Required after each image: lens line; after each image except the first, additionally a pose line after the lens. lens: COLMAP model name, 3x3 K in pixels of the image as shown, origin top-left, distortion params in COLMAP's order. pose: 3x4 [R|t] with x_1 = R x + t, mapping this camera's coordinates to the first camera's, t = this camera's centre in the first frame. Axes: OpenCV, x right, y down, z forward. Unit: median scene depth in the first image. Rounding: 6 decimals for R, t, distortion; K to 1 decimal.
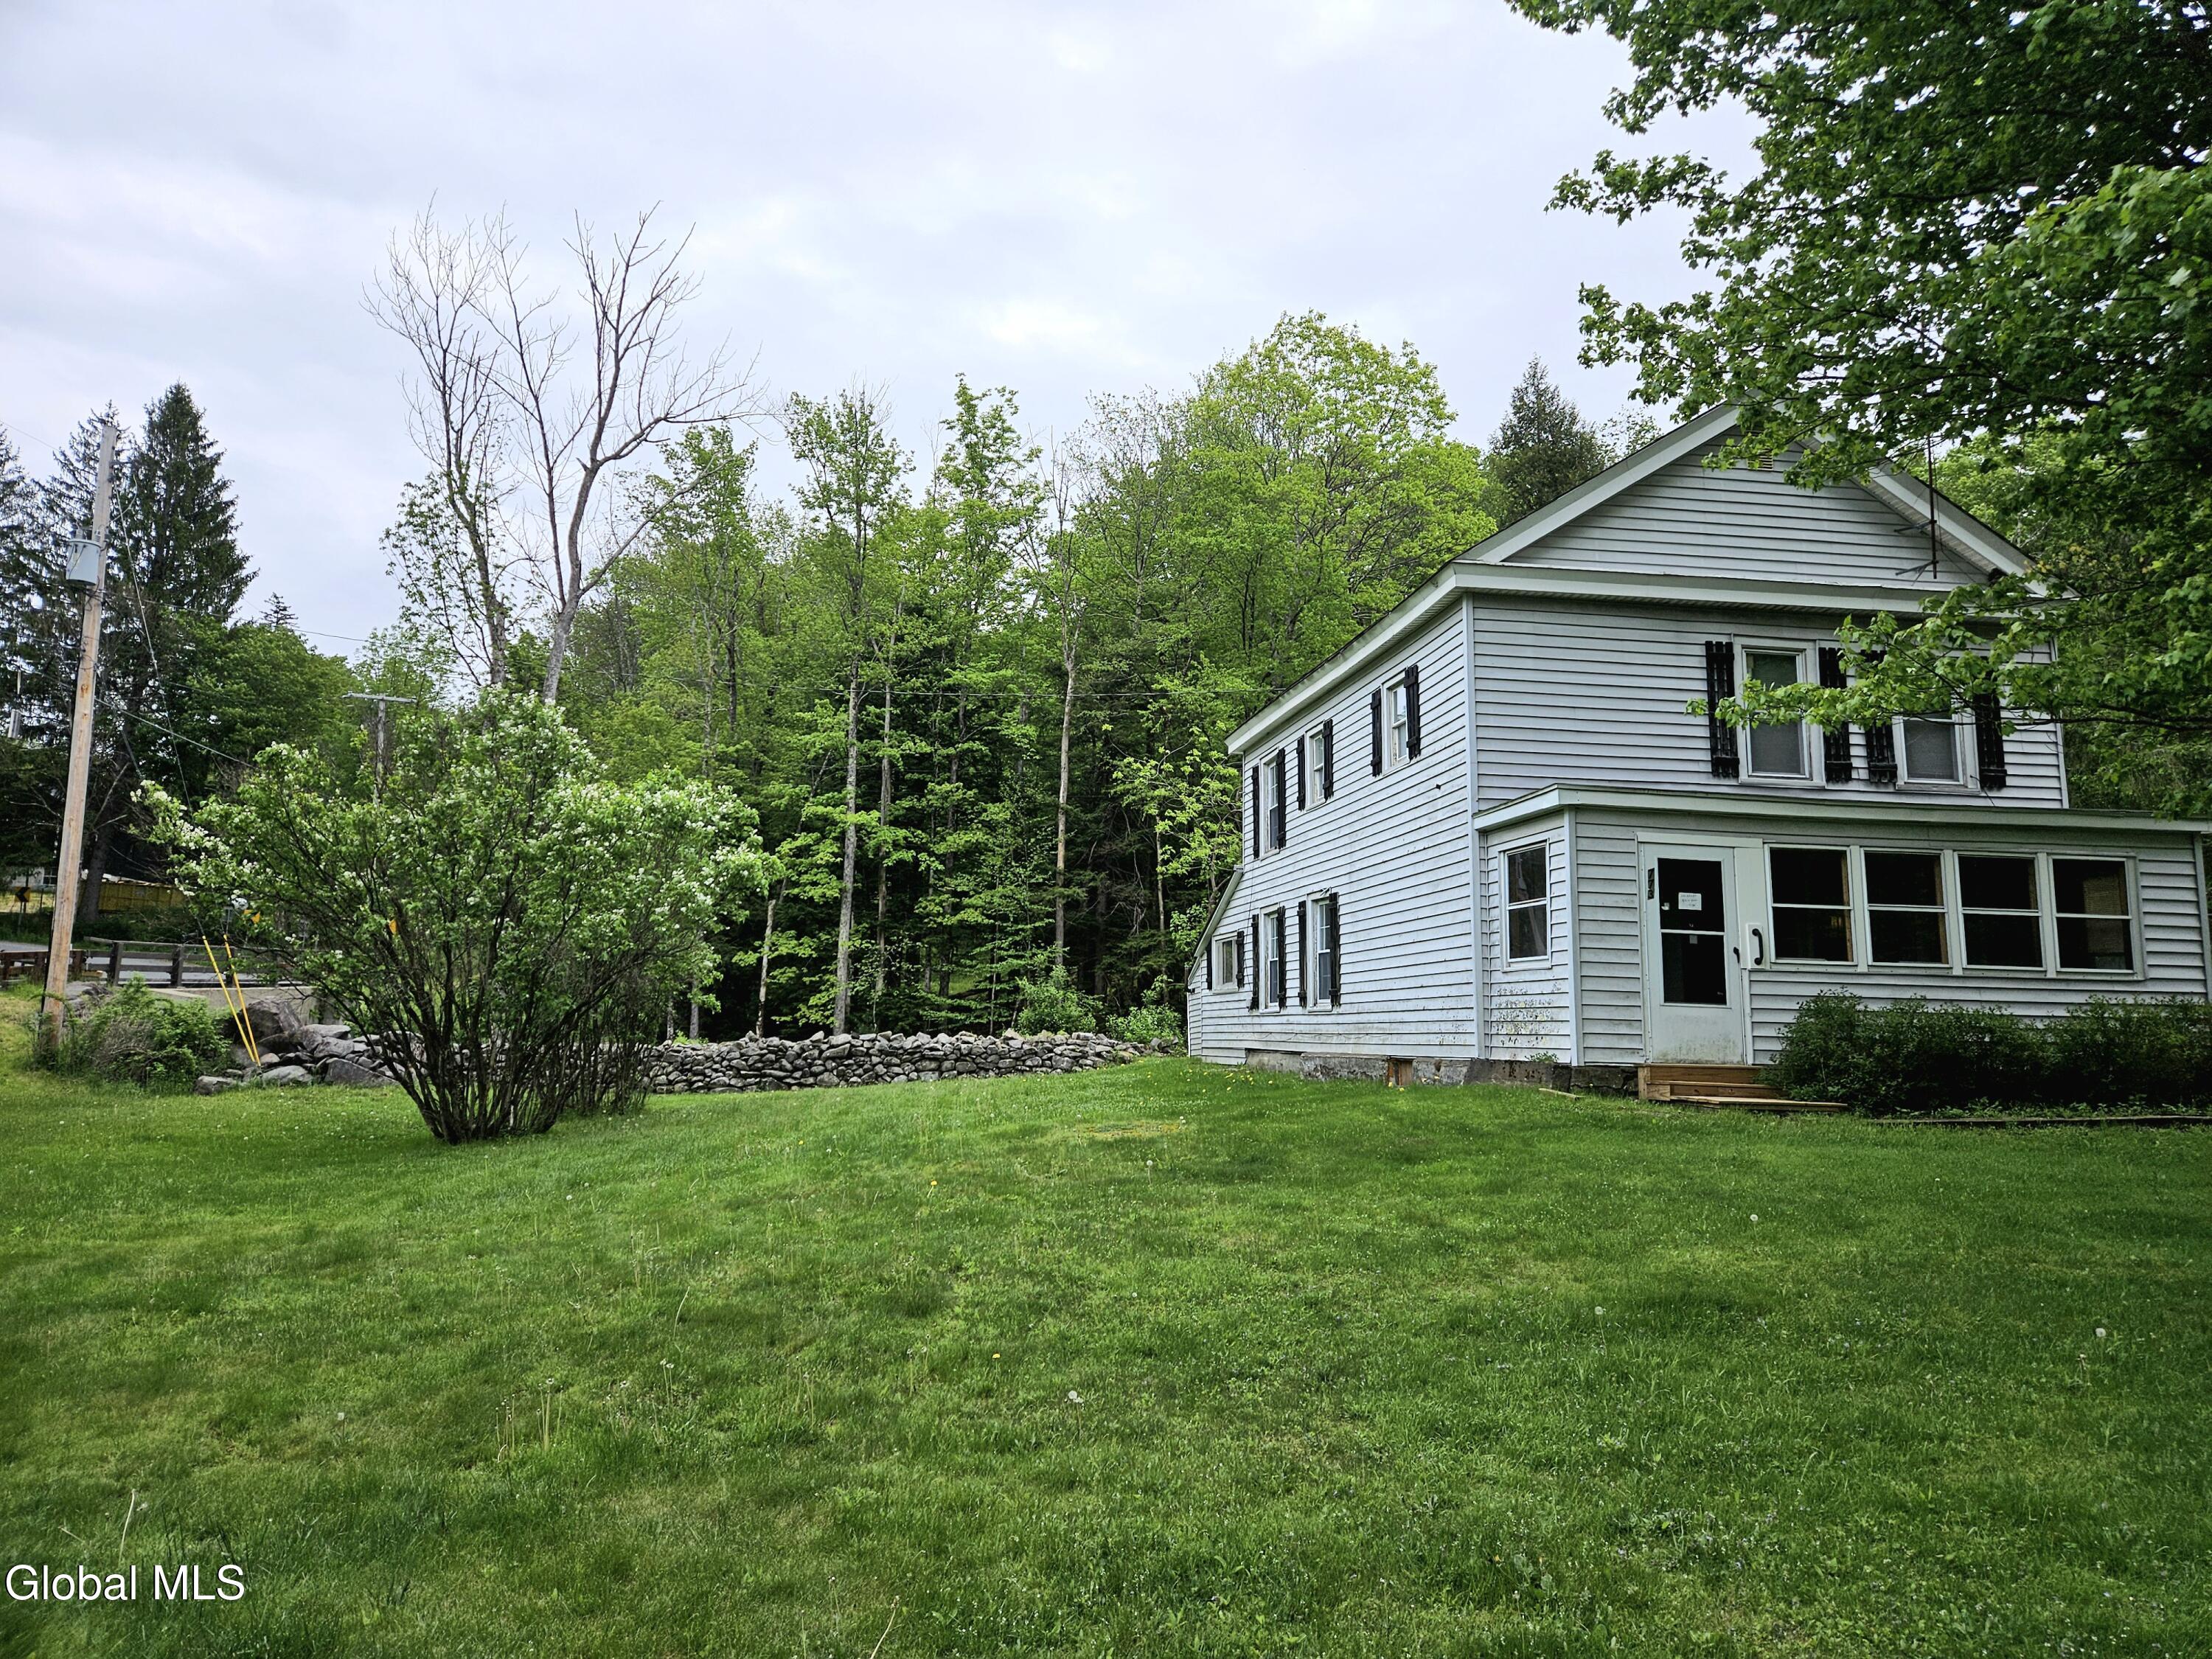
lens RADIAL K [[1479.4, 0, 1099.7], [0, 1479.4, 837.4], [0, 0, 1]] dist [0.047502, -0.025978]
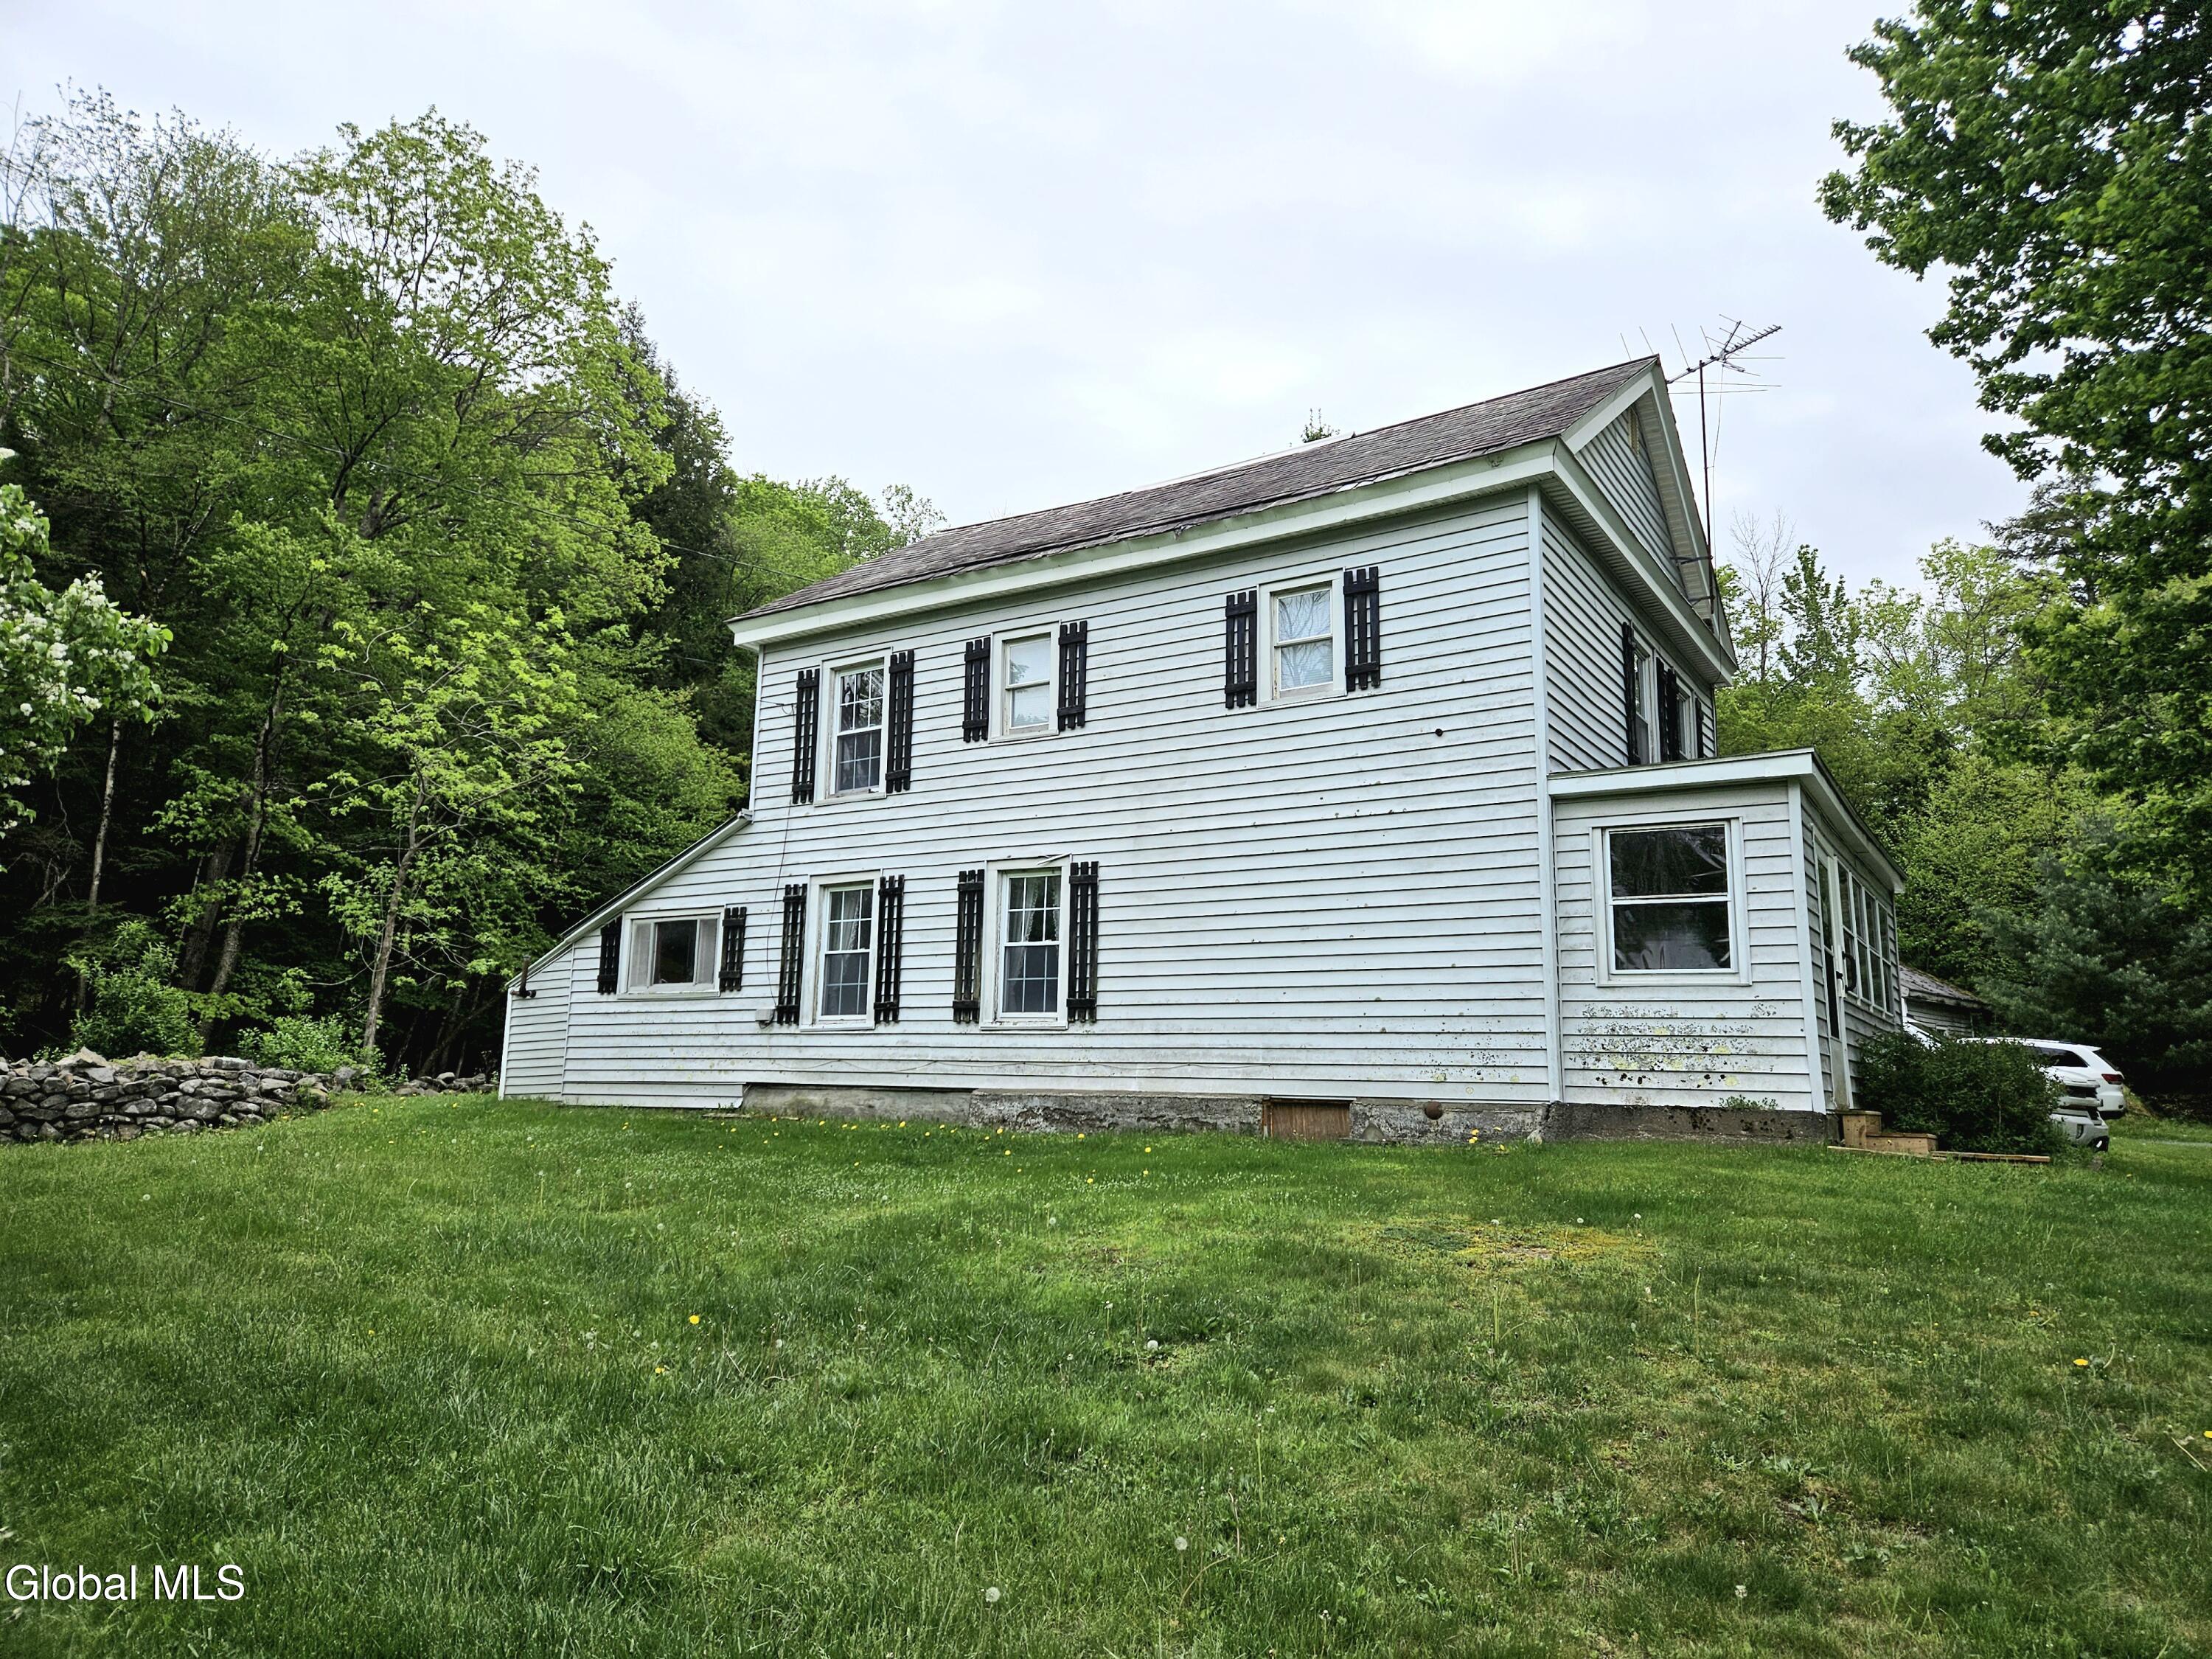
lens RADIAL K [[1442.8, 0, 1113.4], [0, 1442.8, 817.2], [0, 0, 1]] dist [0.051403, 0.001304]
pose [[0.669568, 0.138990, 0.729630, -0.337180], [-0.111507, 0.990013, -0.086264, 0.074186], [-0.734333, -0.023599, 0.678379, 0.524723]]
